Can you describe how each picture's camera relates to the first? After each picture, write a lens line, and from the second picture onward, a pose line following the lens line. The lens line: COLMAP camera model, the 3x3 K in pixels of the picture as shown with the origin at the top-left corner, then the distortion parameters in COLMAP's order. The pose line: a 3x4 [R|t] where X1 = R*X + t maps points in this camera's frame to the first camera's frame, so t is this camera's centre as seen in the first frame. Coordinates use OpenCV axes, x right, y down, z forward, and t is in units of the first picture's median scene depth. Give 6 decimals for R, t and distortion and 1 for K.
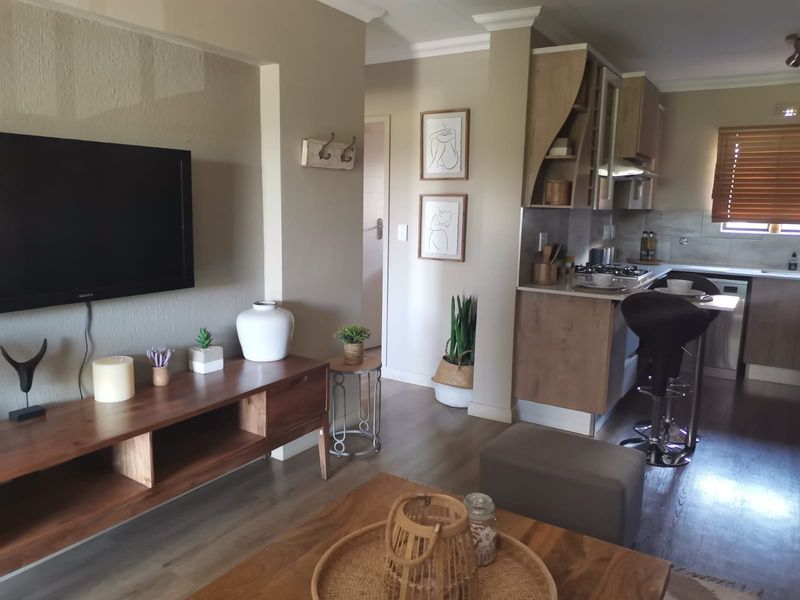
lens RADIAL K [[603.6, 0, 389.0], [0, 603.6, 297.5], [0, 0, 1]] dist [0.004858, -0.001545]
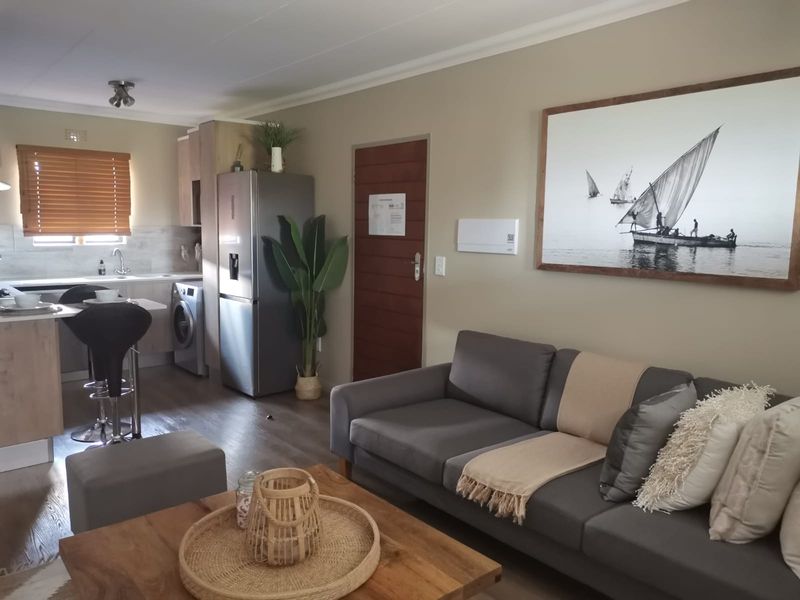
lens RADIAL K [[603.4, 0, 400.0], [0, 603.4, 300.0], [0, 0, 1]] dist [0.082482, -0.148679]
pose [[0.278237, -0.133944, 0.951127, -0.367120], [0.144361, 0.984813, 0.096457, -0.035050], [-0.949602, 0.110468, 0.293348, 0.141124]]
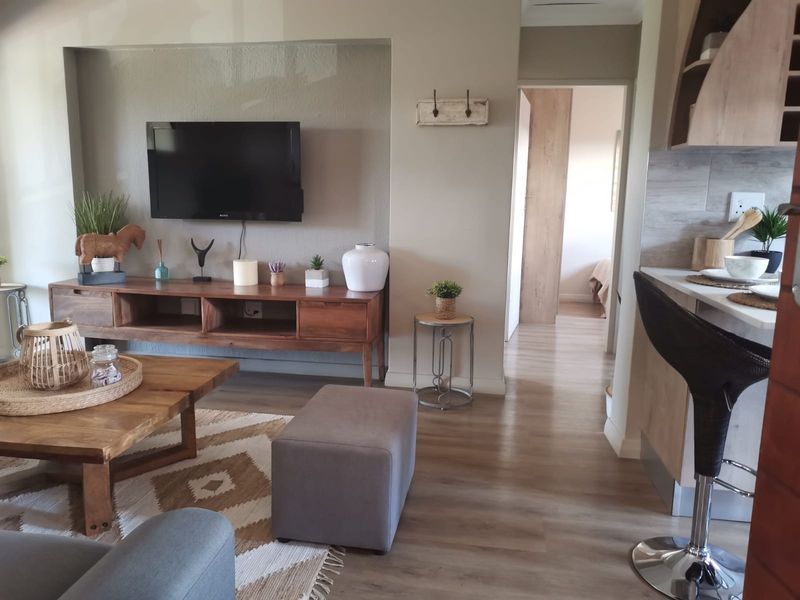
lens RADIAL K [[600.8, 0, 399.7], [0, 600.8, 293.4], [0, 0, 1]] dist [0.005217, -0.003590]
pose [[0.406421, 0.134549, -0.903725, 0.677079], [-0.151229, 0.985361, 0.078692, 0.002015], [0.901084, 0.104687, 0.420819, 0.419958]]
